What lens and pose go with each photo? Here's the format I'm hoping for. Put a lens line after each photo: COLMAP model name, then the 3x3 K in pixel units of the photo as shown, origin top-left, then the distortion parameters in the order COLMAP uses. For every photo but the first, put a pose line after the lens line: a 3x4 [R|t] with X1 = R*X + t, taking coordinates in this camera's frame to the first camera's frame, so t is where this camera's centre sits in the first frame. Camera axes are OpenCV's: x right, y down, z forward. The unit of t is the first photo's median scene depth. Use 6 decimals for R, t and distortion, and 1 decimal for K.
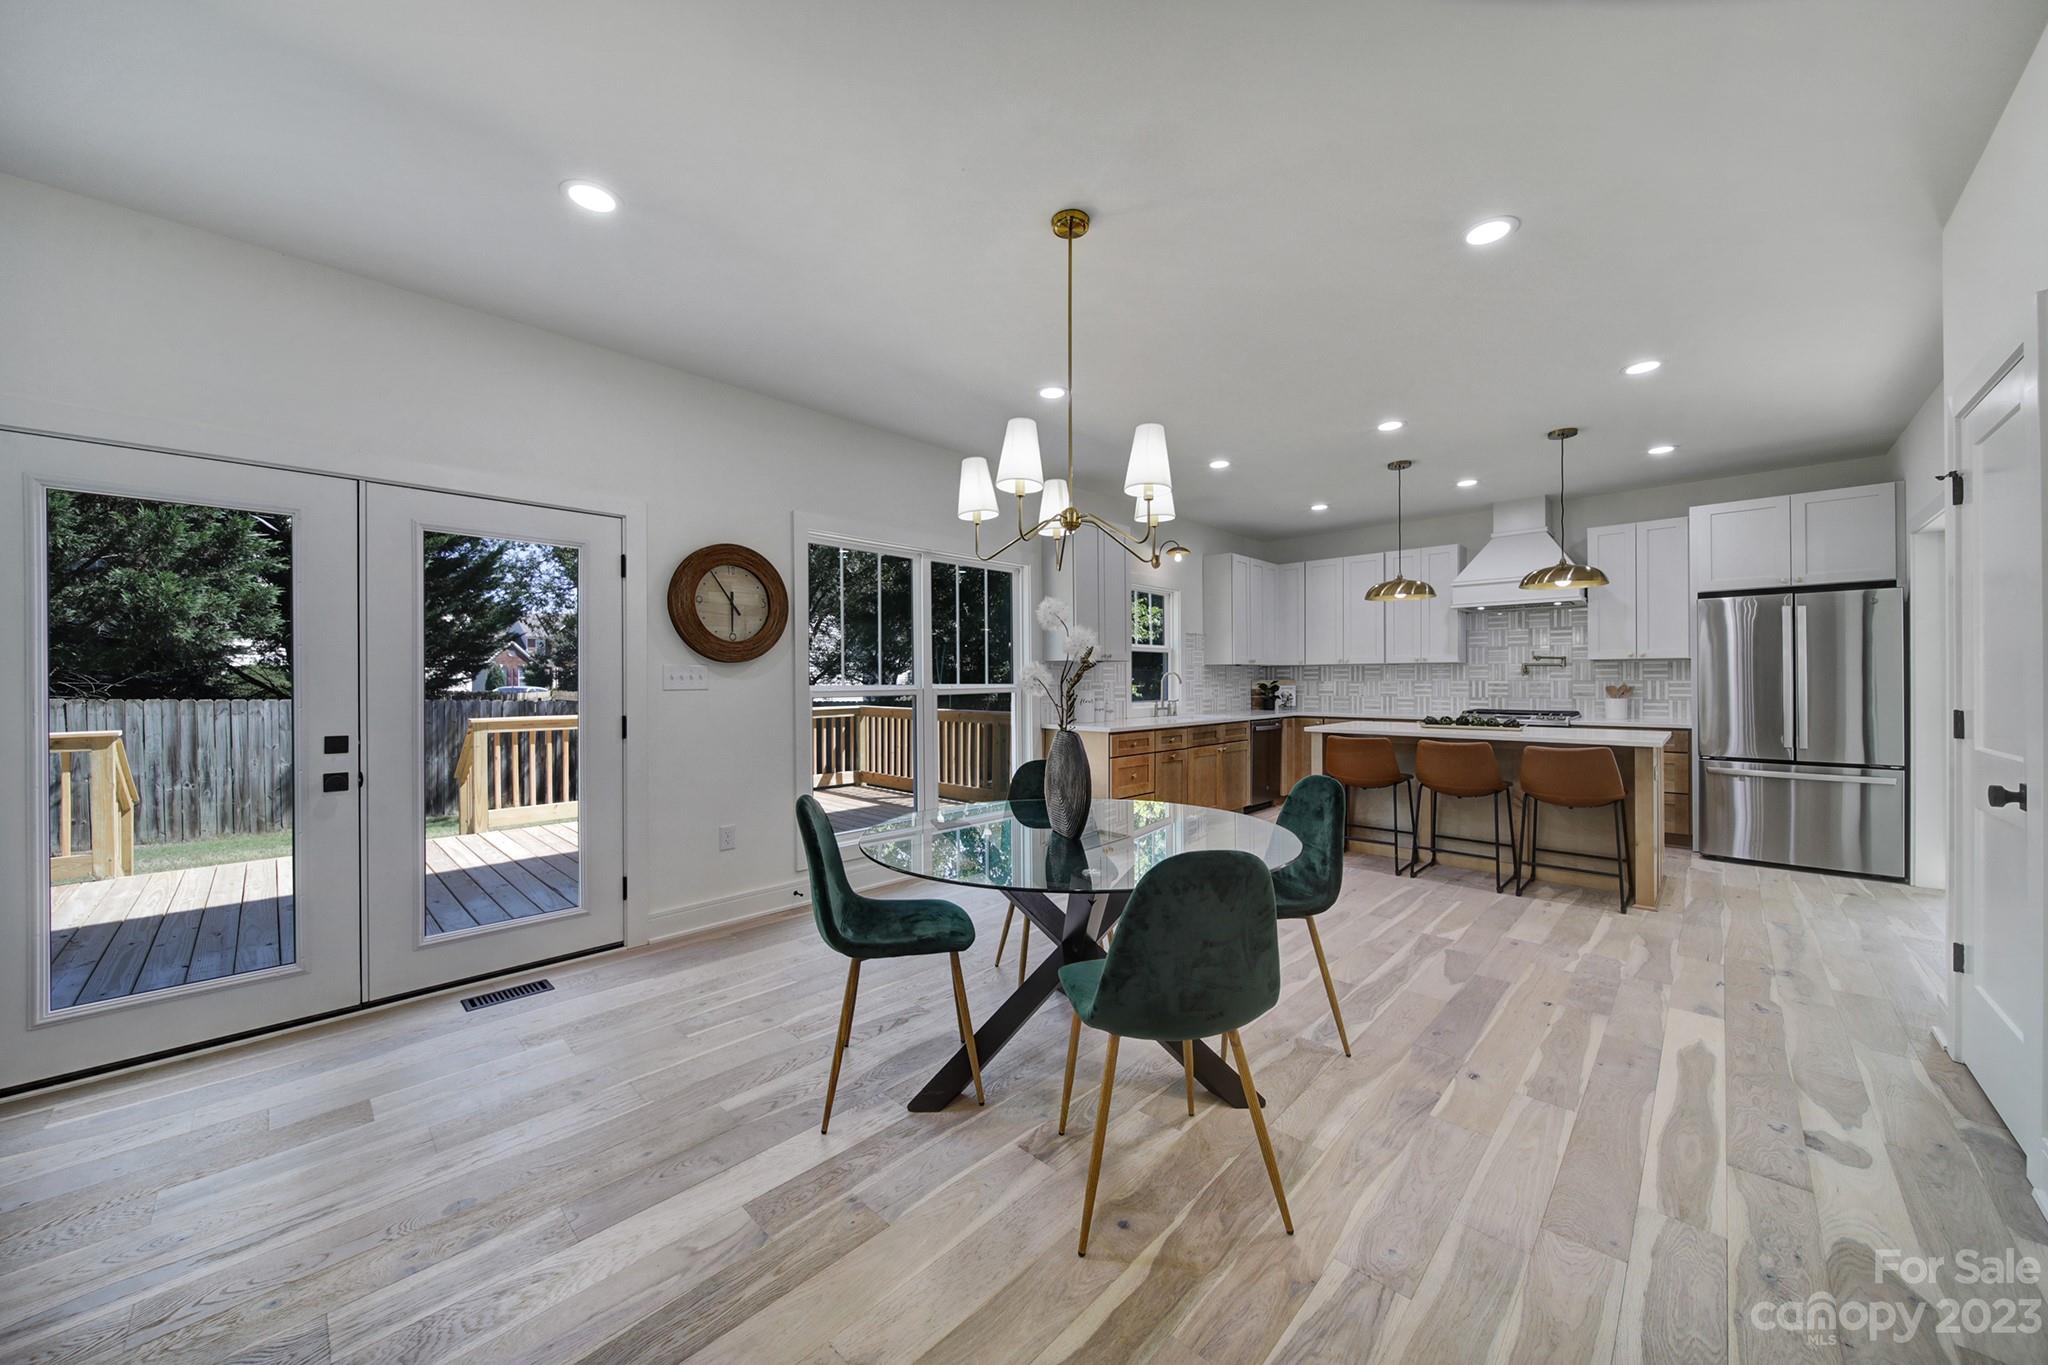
lens RADIAL K [[721.6, 0, 1030.8], [0, 721.6, 678.2], [0, 0, 1]] dist [0.002583, -0.002227]
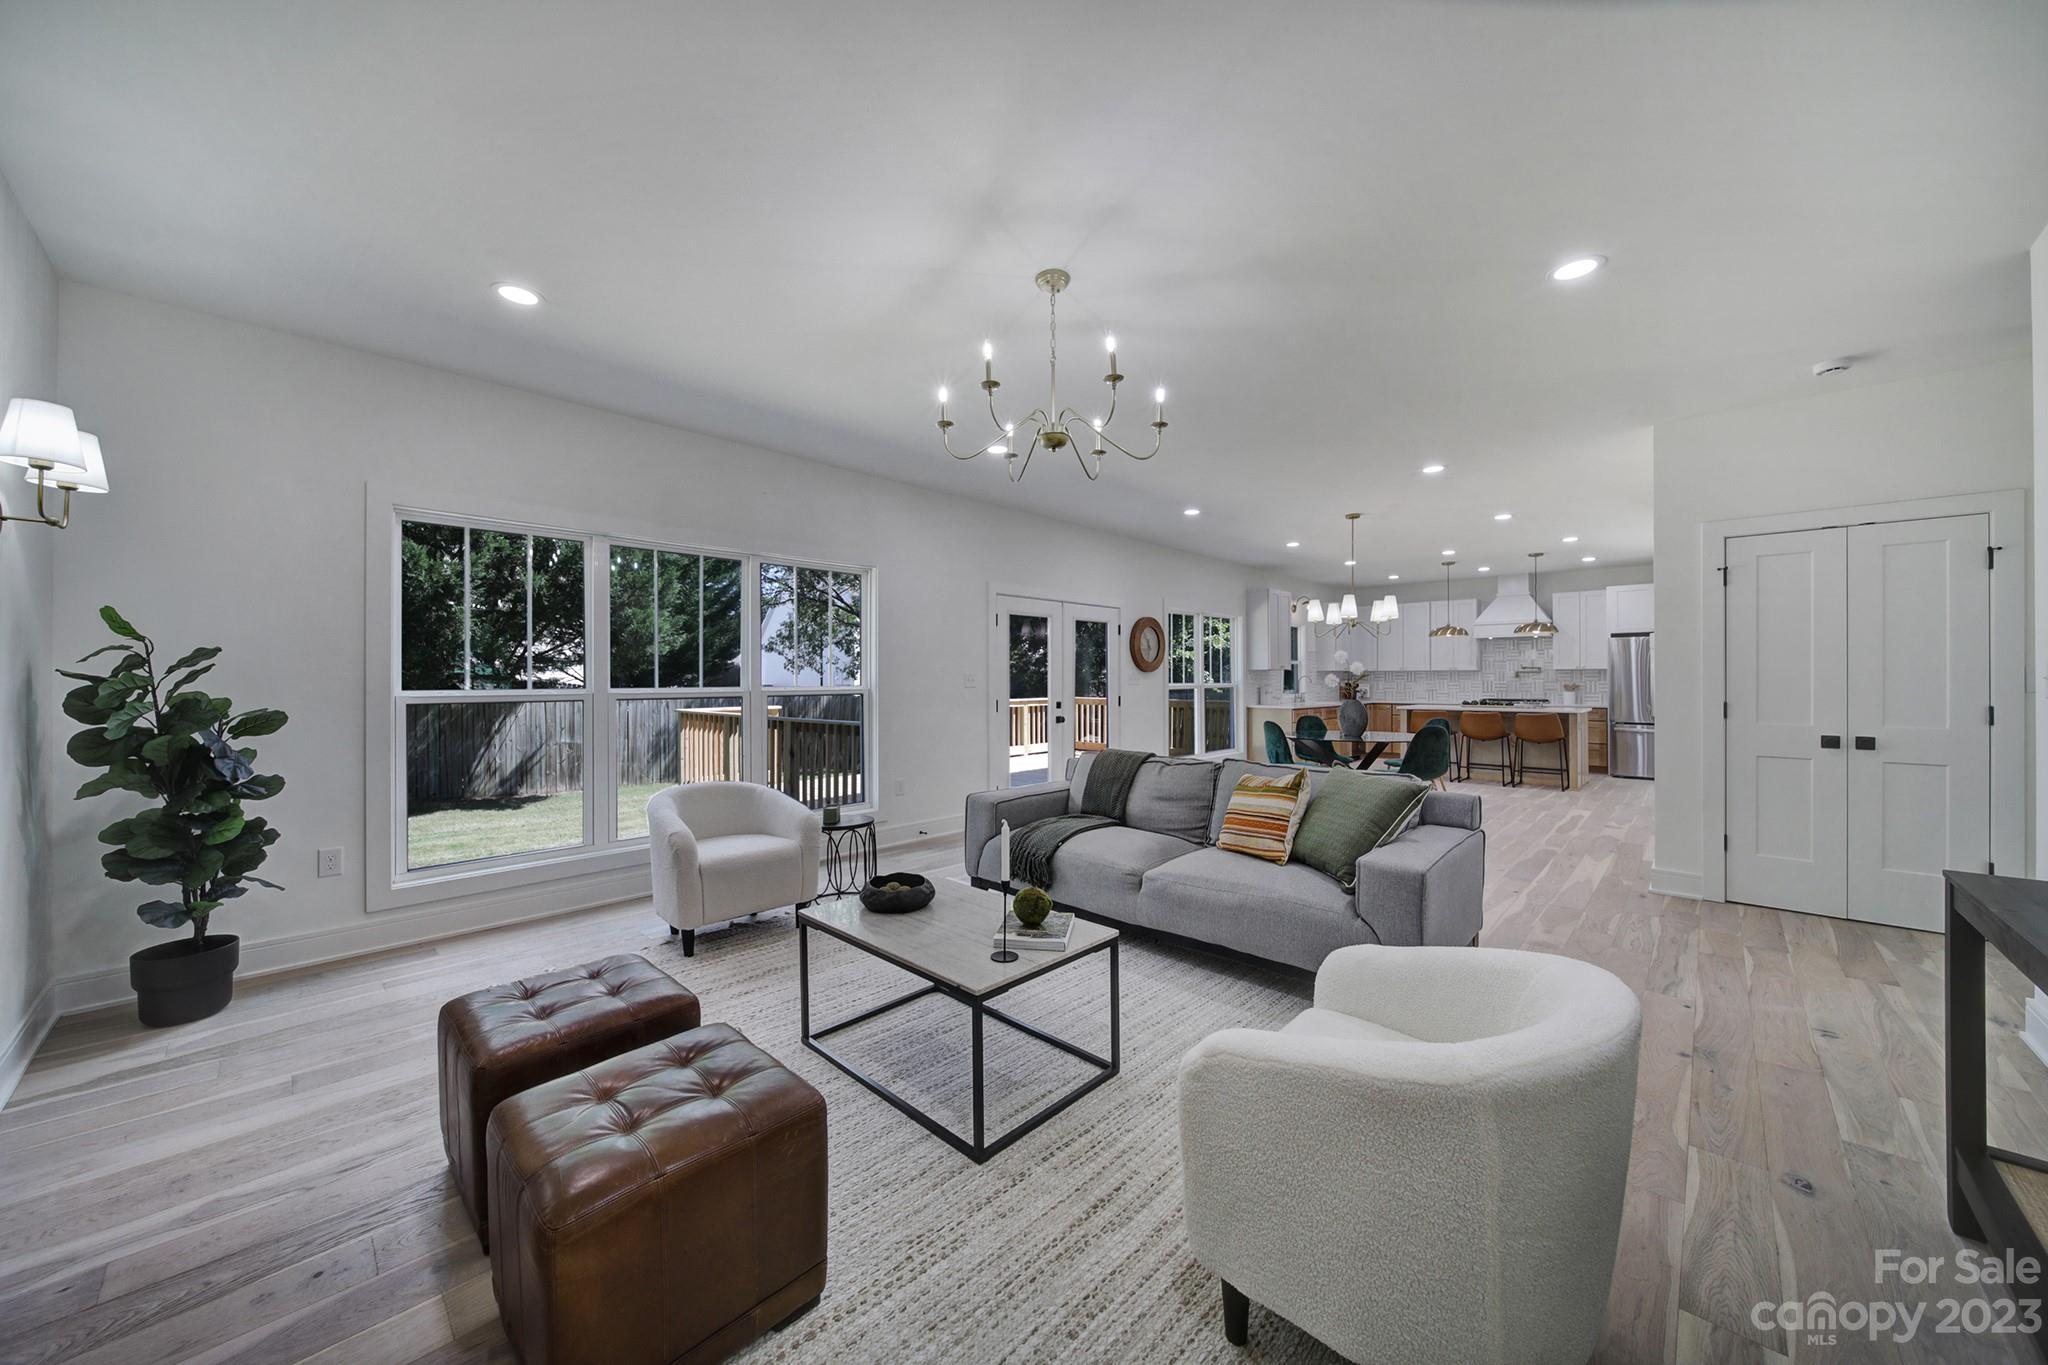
lens RADIAL K [[721.6, 0, 1032.8], [0, 721.6, 673.7], [0, 0, 1]] dist [0.002583, -0.002227]
pose [[0.999960, 0.002435, 0.008580, -0.474048], [-0.002381, 0.999977, -0.006271, -0.001699], [-0.008595, 0.006251, 0.999944, -0.696956]]
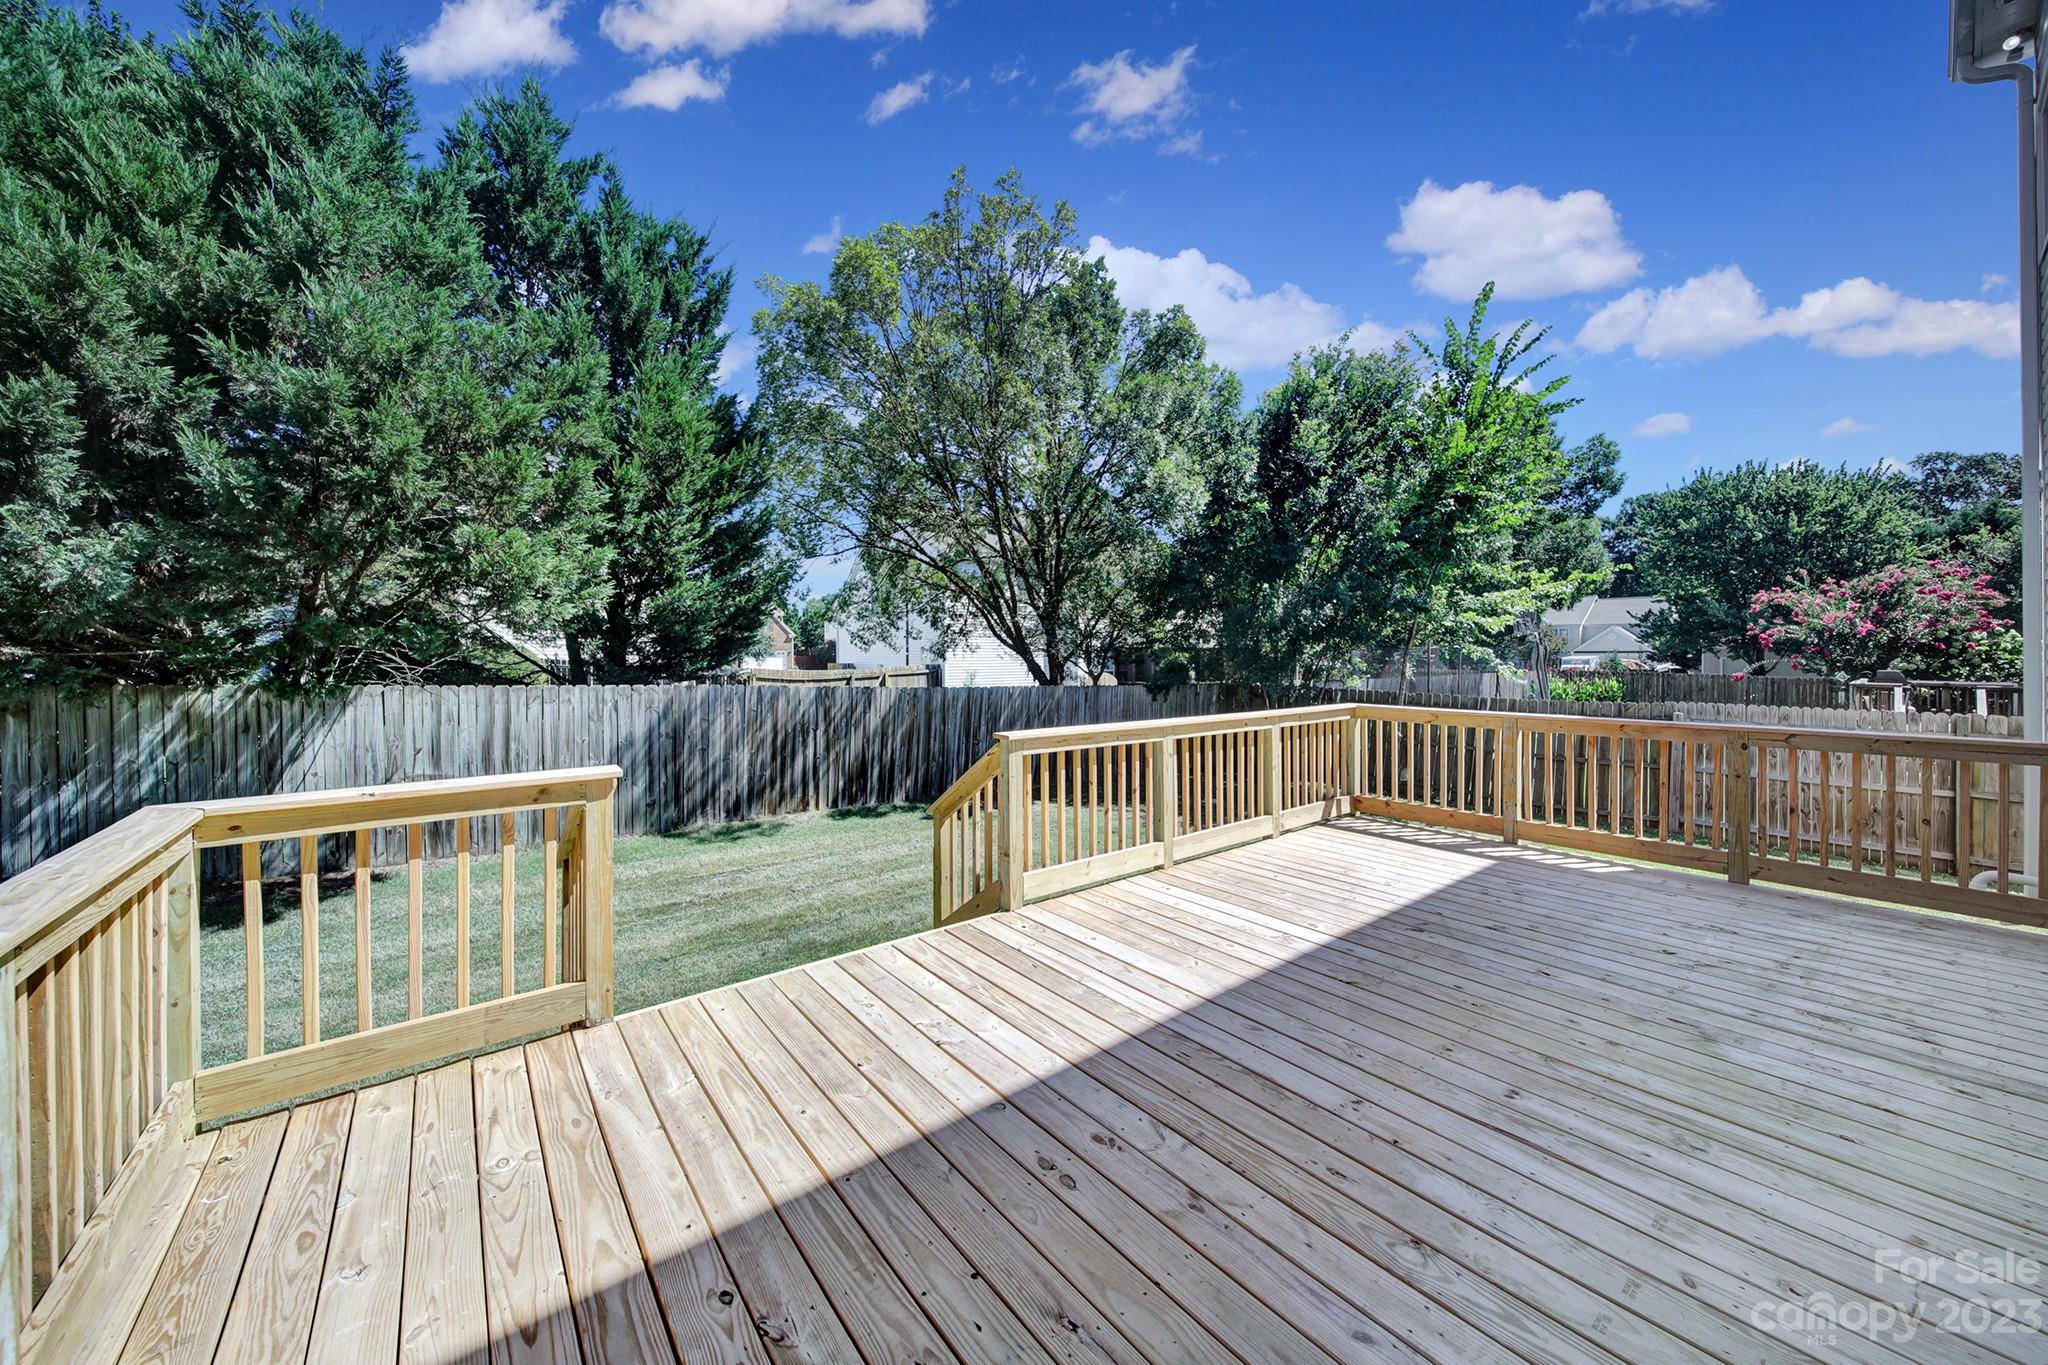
lens RADIAL K [[721.6, 0, 1036.0], [0, 721.6, 650.9], [0, 0, 1]] dist [0.002583, -0.002227]
pose [[0.991676, 0.003097, -0.128717, -0.654216], [-0.004183, 0.999958, -0.008167, -0.010603], [0.128687, 0.008637, 0.991648, 0.354635]]
